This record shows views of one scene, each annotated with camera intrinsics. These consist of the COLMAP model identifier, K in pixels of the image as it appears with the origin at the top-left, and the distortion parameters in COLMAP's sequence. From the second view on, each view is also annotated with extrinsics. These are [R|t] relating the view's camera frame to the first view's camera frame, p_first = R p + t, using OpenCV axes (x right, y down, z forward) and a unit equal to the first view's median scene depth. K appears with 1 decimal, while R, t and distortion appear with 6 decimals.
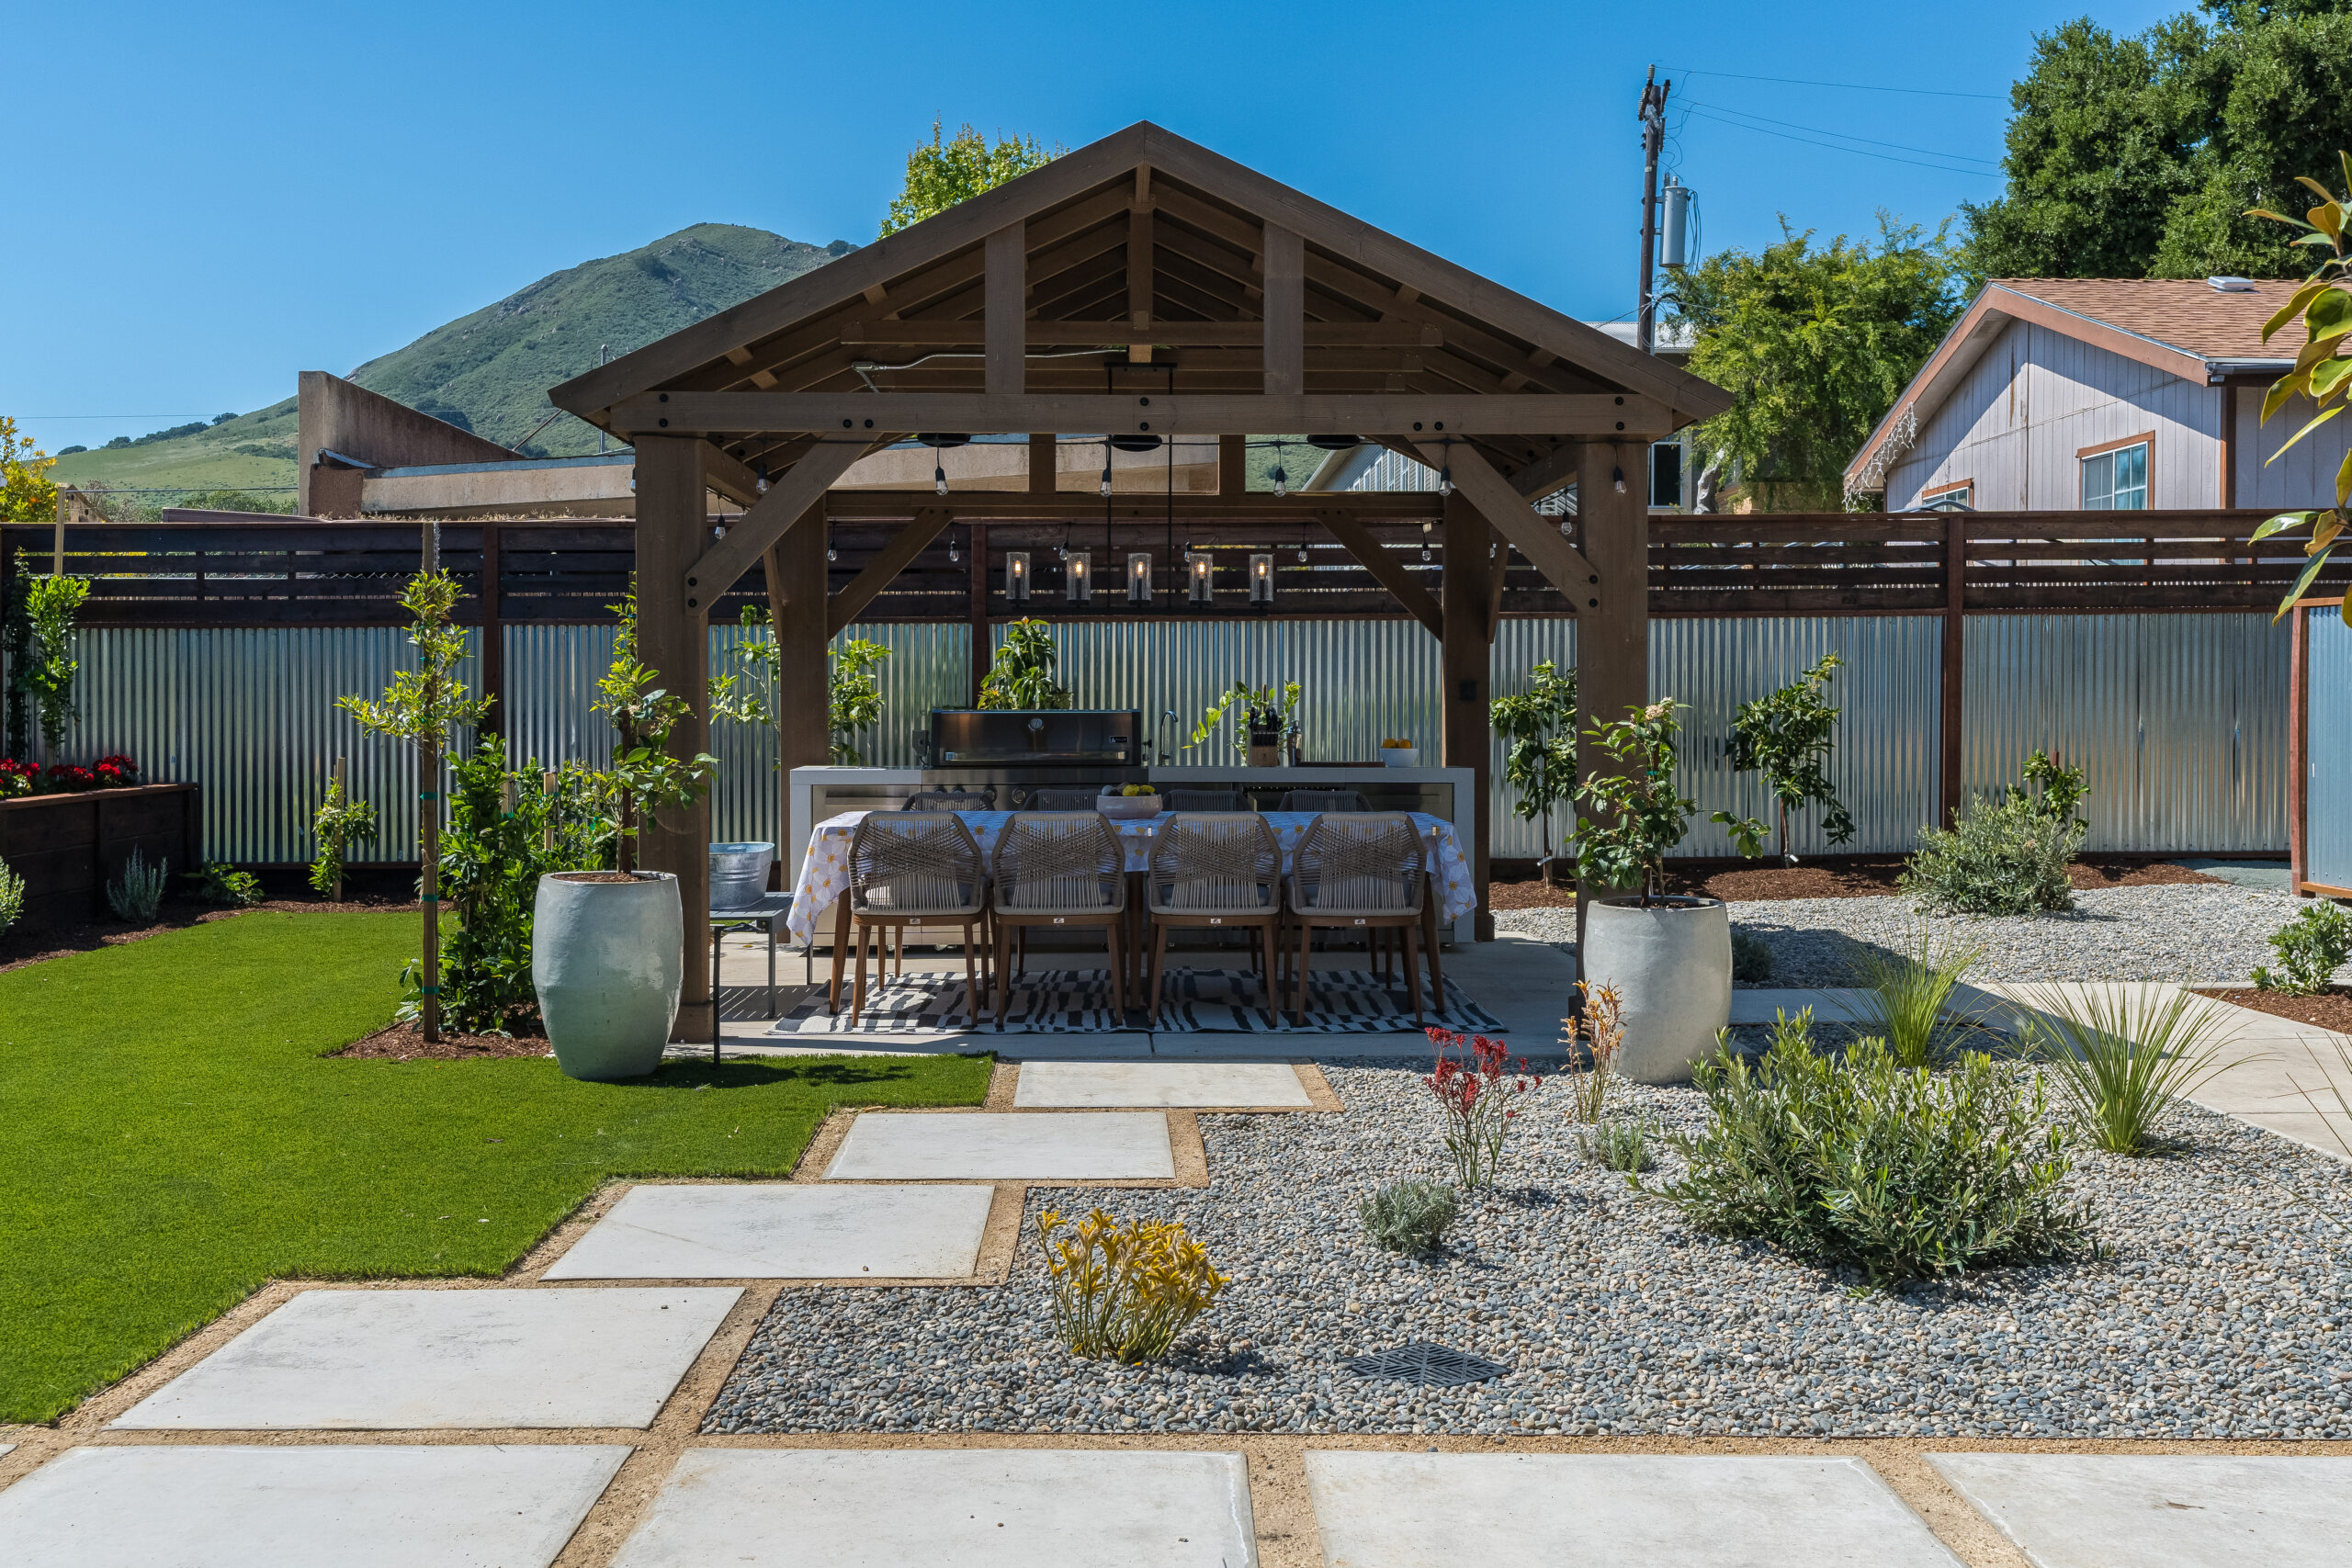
lens RADIAL K [[2116.6, 0, 1175.2], [0, 2116.6, 775.5], [0, 0, 1]] dist [0.045325, 0.004196]
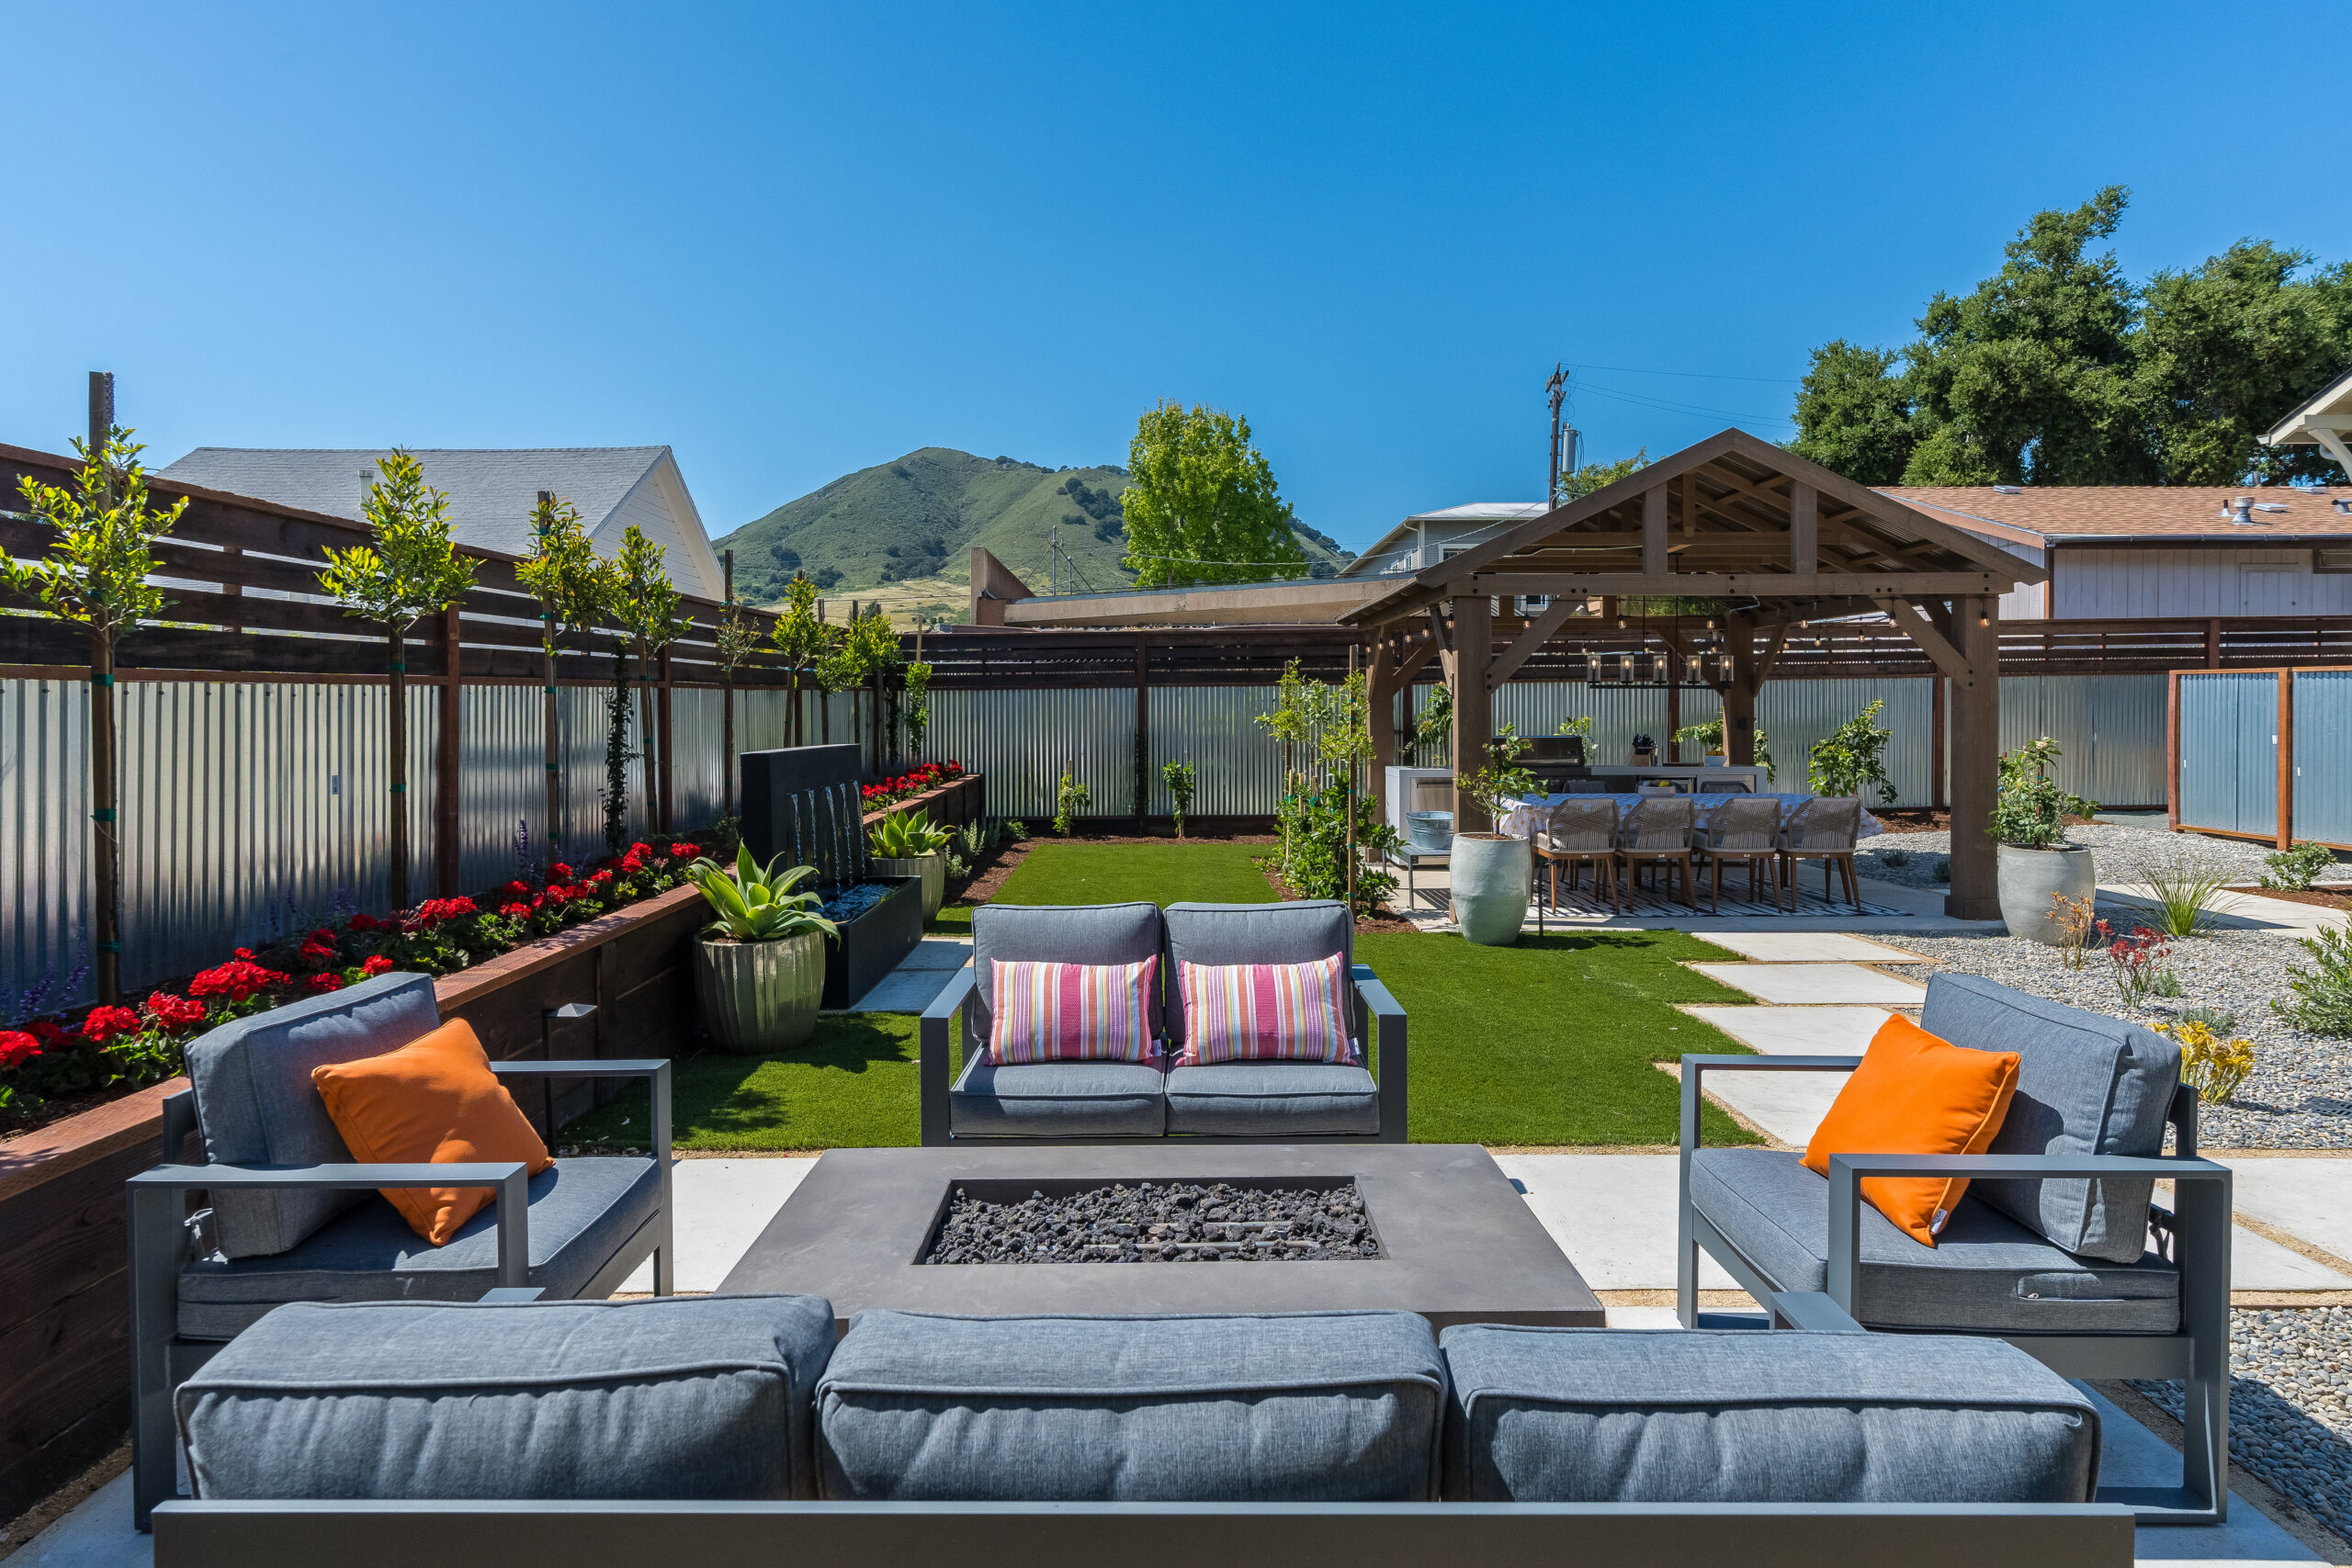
lens RADIAL K [[1178.7, 0, 1194.1], [0, 1178.7, 746.0], [0, 0, 1]] dist [0.005001, 0.000727]
pose [[0.999951, -0.005079, -0.008456, -0.266851], [0.005043, 0.999978, -0.004260, -0.014985], [0.008477, 0.004217, 0.999955, -0.021244]]
